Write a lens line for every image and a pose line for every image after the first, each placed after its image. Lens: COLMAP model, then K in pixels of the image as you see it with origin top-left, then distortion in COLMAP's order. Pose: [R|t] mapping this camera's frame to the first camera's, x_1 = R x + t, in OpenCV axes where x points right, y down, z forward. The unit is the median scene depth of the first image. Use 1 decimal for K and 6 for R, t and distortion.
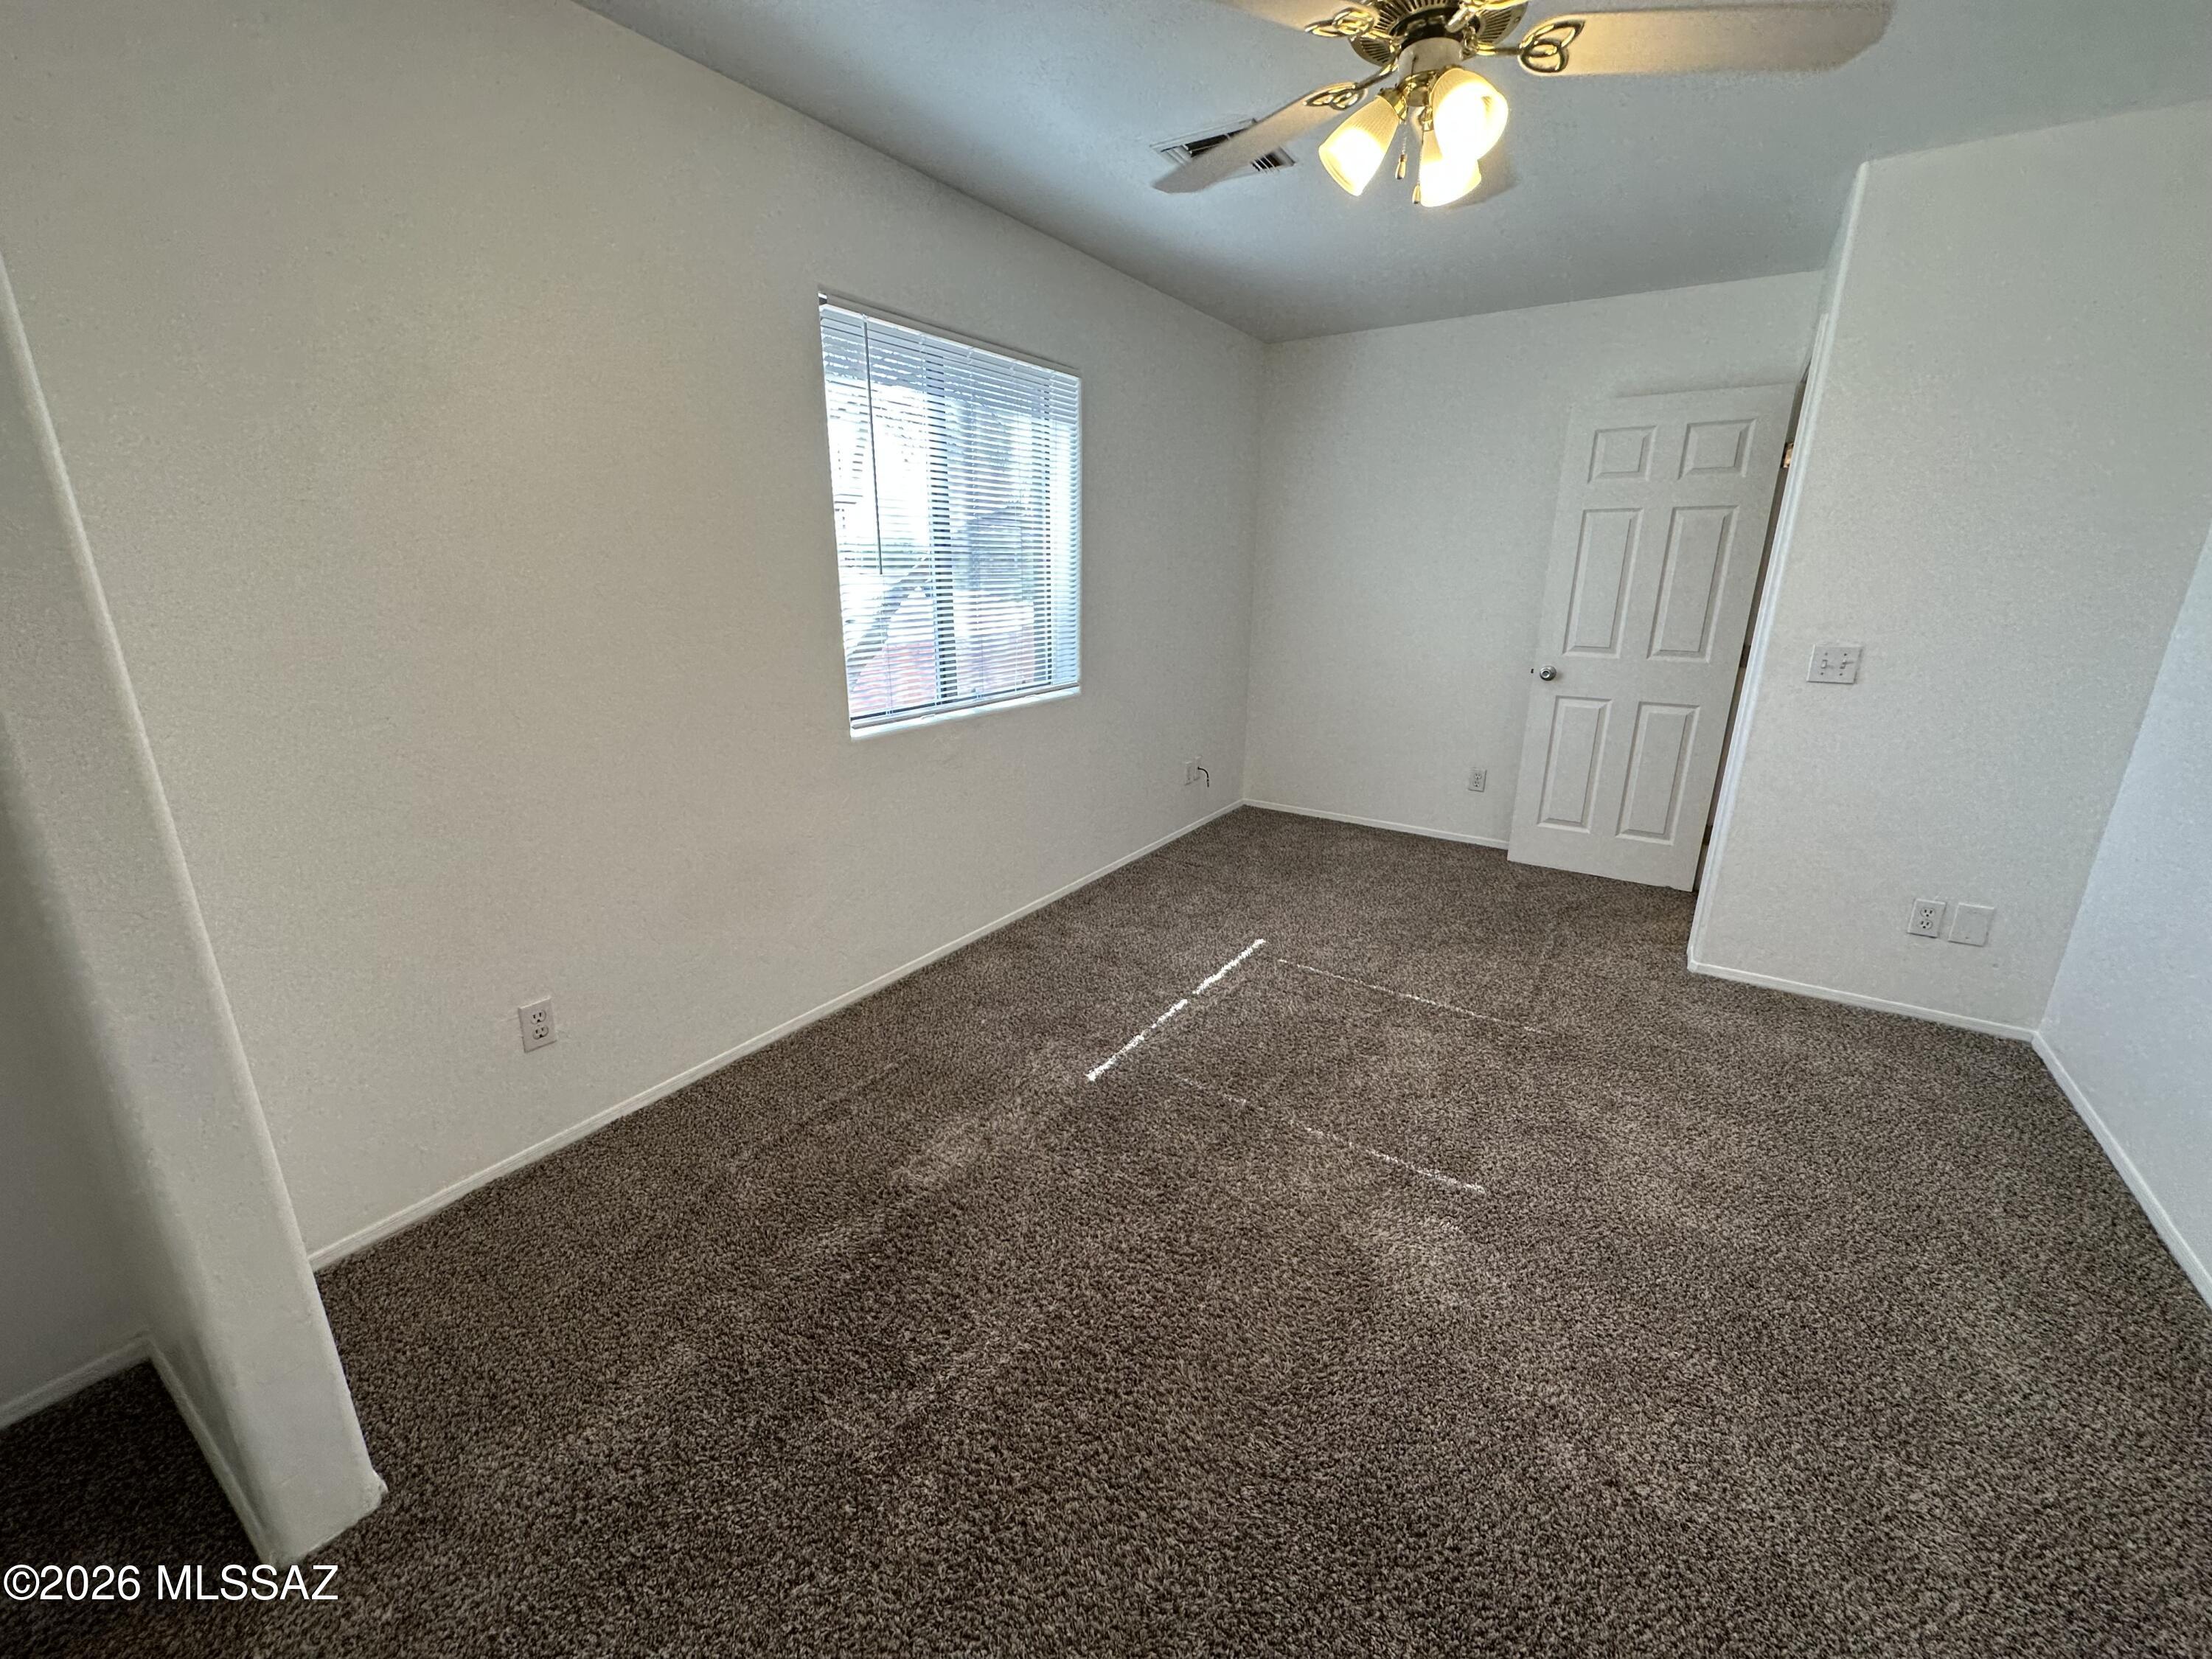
lens RADIAL K [[883.6, 0, 1103.3], [0, 883.6, 829.7], [0, 0, 1]] dist [-0.002324, 0.000740]
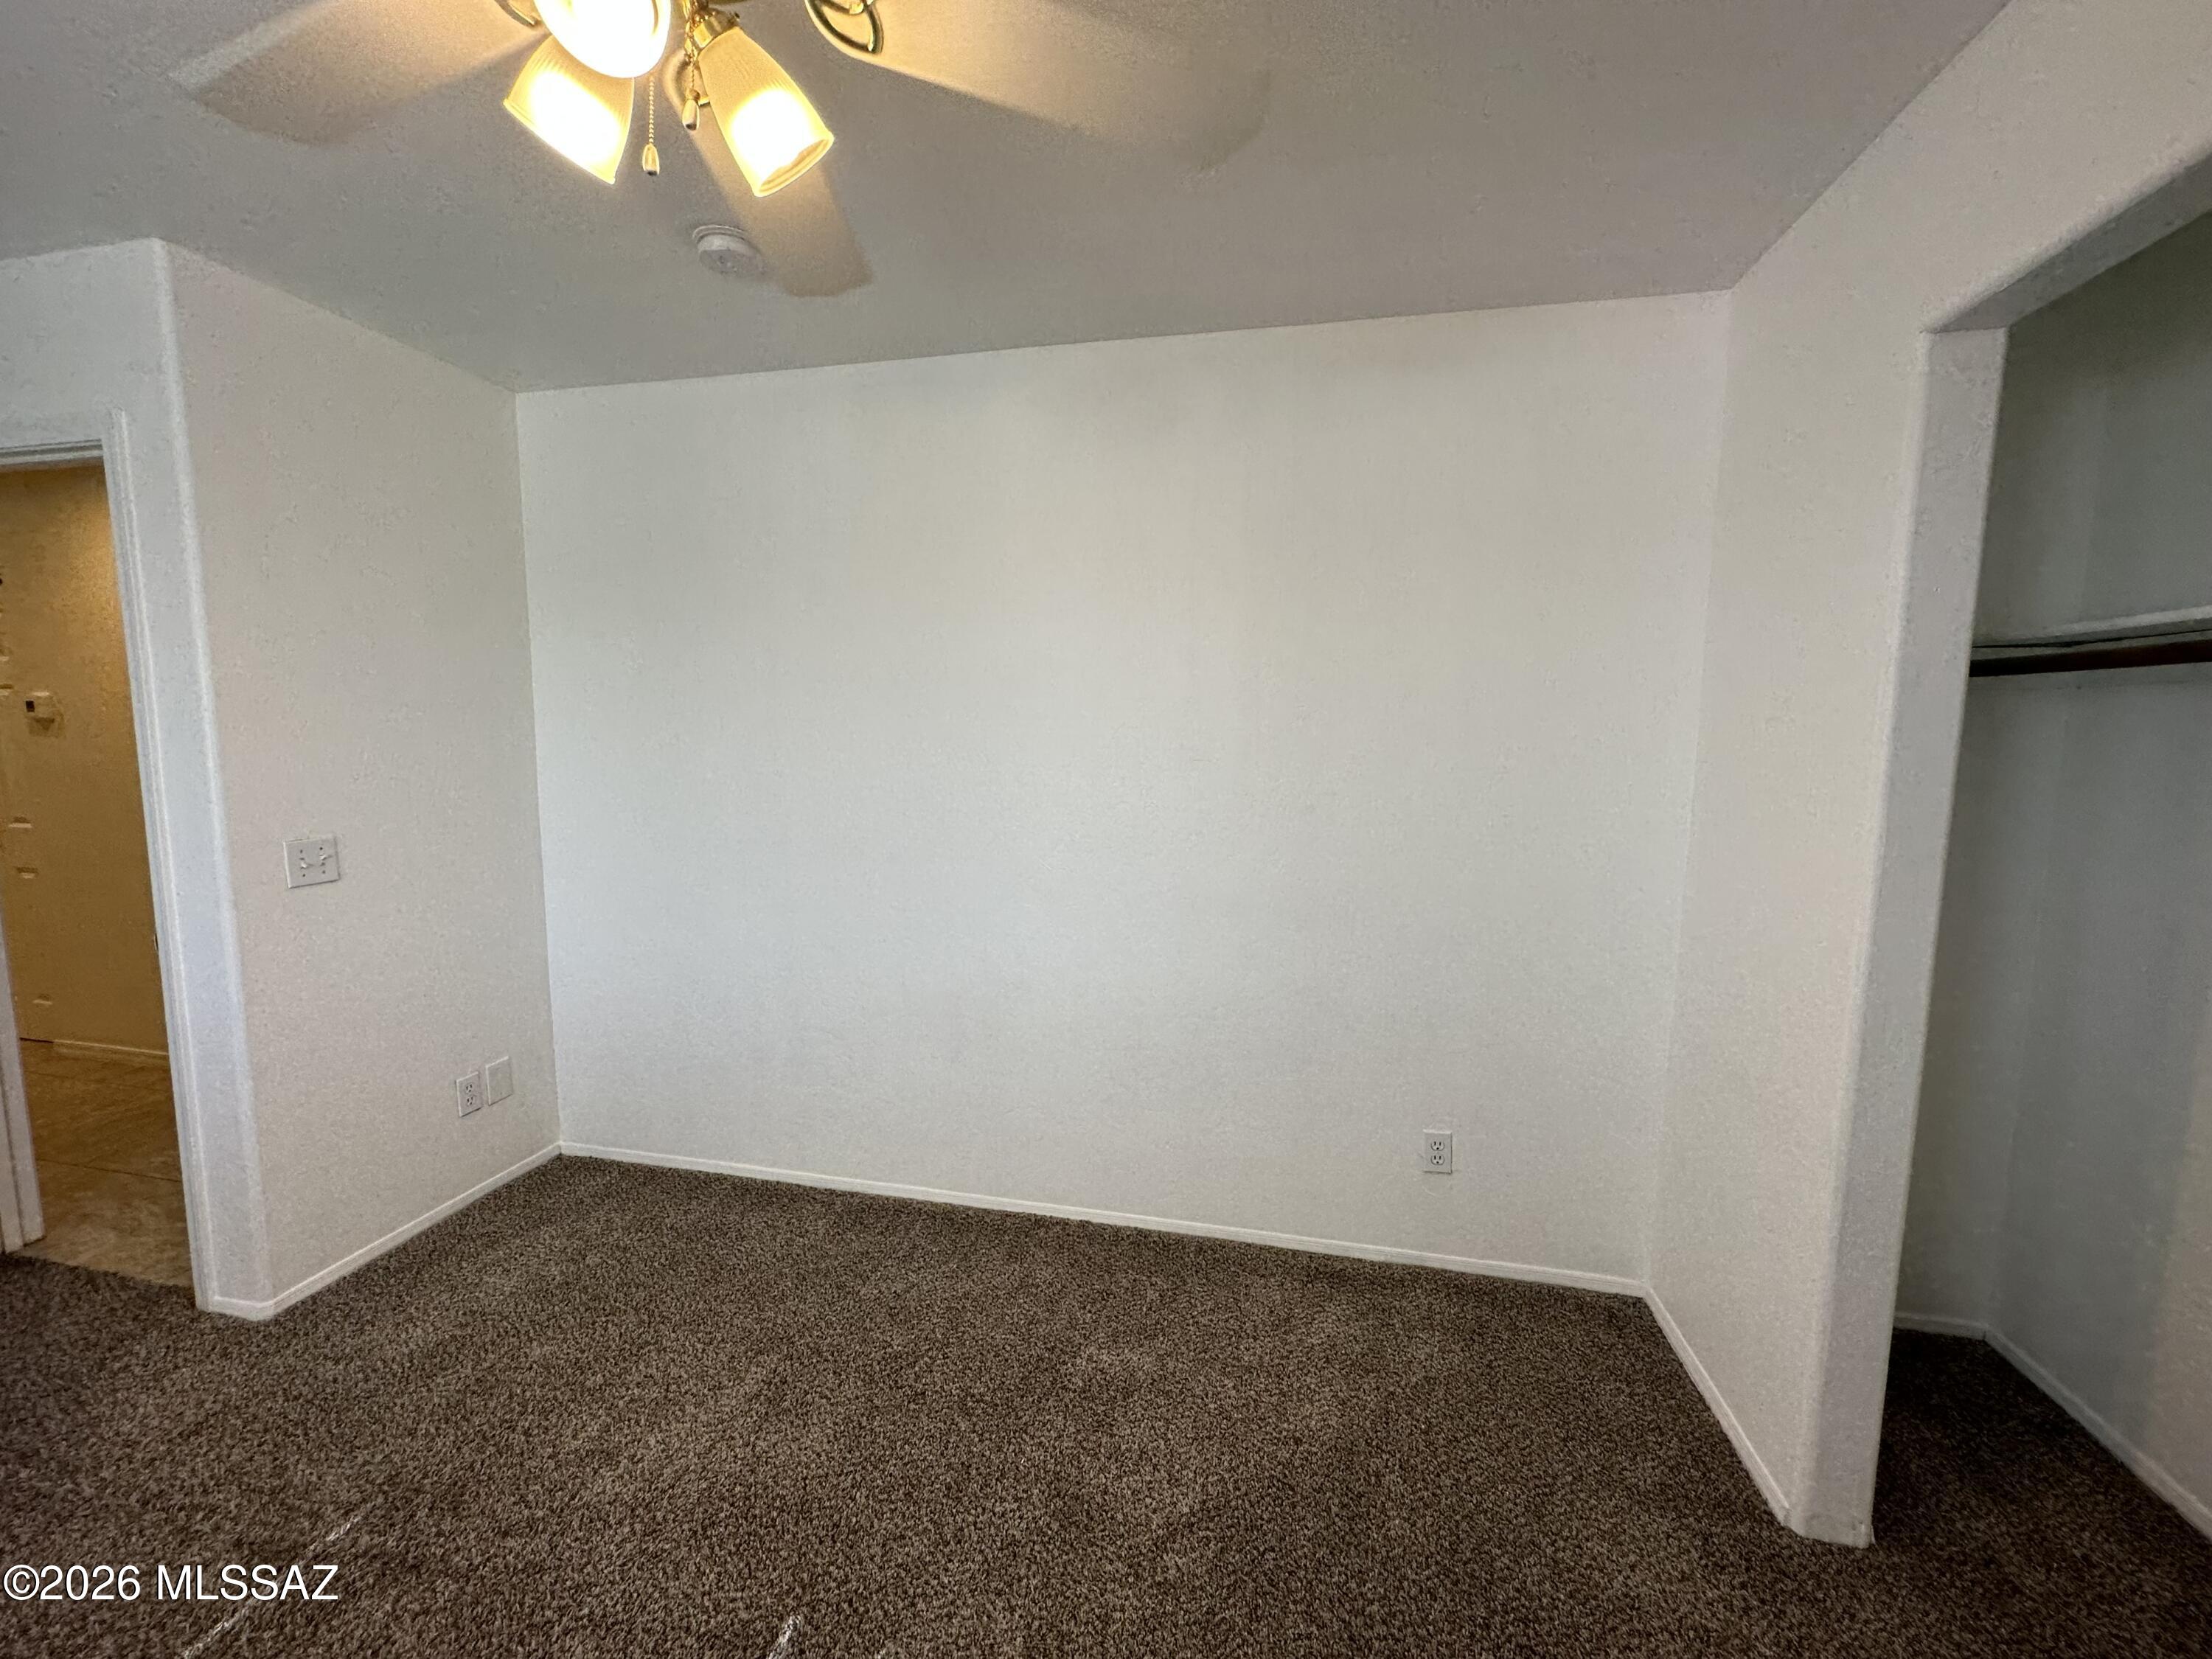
lens RADIAL K [[883.6, 0, 1103.3], [0, 883.6, 829.7], [0, 0, 1]] dist [-0.002324, 0.000740]
pose [[-0.361154, -0.115081, 0.925378, -0.179023], [0.251821, 0.943451, 0.215608, -0.207218], [-0.897861, 0.310898, -0.311751, 0.590155]]
